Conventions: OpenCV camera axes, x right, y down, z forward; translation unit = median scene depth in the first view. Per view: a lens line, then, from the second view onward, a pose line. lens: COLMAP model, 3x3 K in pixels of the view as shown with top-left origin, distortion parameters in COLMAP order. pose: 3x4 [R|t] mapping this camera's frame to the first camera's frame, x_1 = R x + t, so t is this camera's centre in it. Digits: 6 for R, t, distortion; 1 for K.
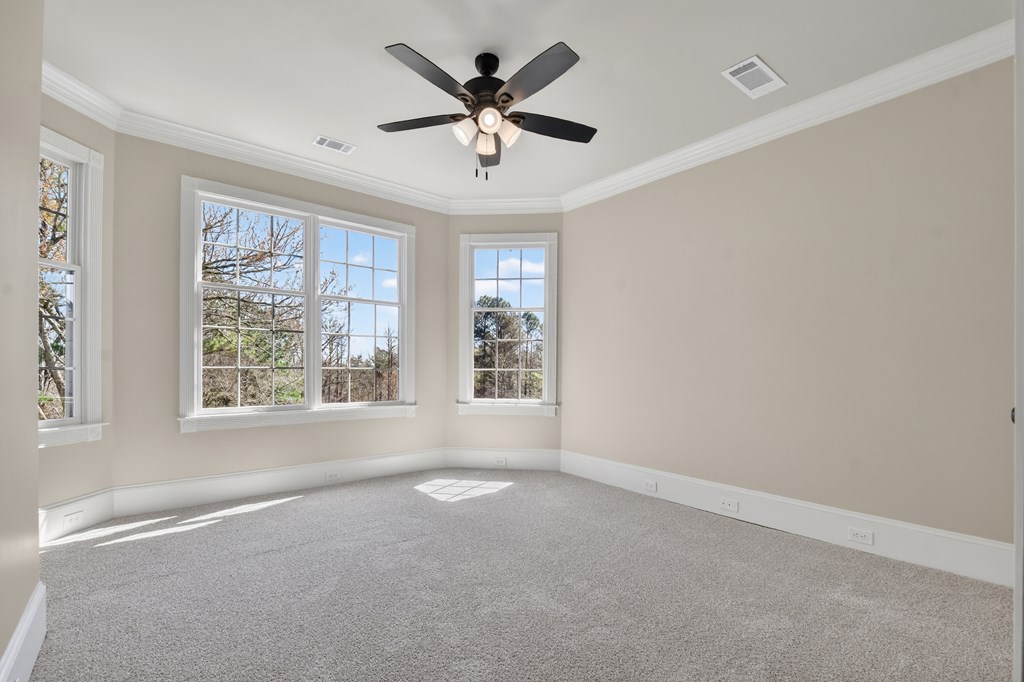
lens RADIAL K [[455.2, 0, 522.0], [0, 455.2, 367.2], [0, 0, 1]] dist [-0.000490, -0.000474]
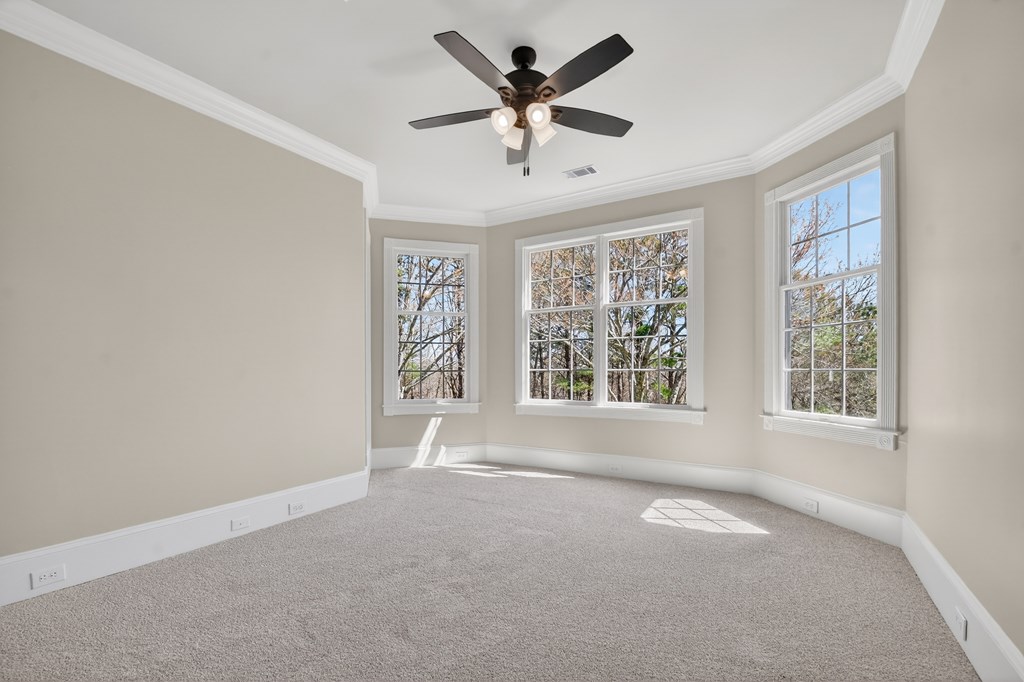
lens RADIAL K [[455.2, 0, 522.0], [0, 455.2, 367.2], [0, 0, 1]] dist [-0.000490, -0.000474]
pose [[0.331294, -0.013854, -0.943426, 0.528849], [0.005576, 0.999903, -0.012725, 0.008705], [0.943511, -0.001045, 0.331339, 0.429427]]
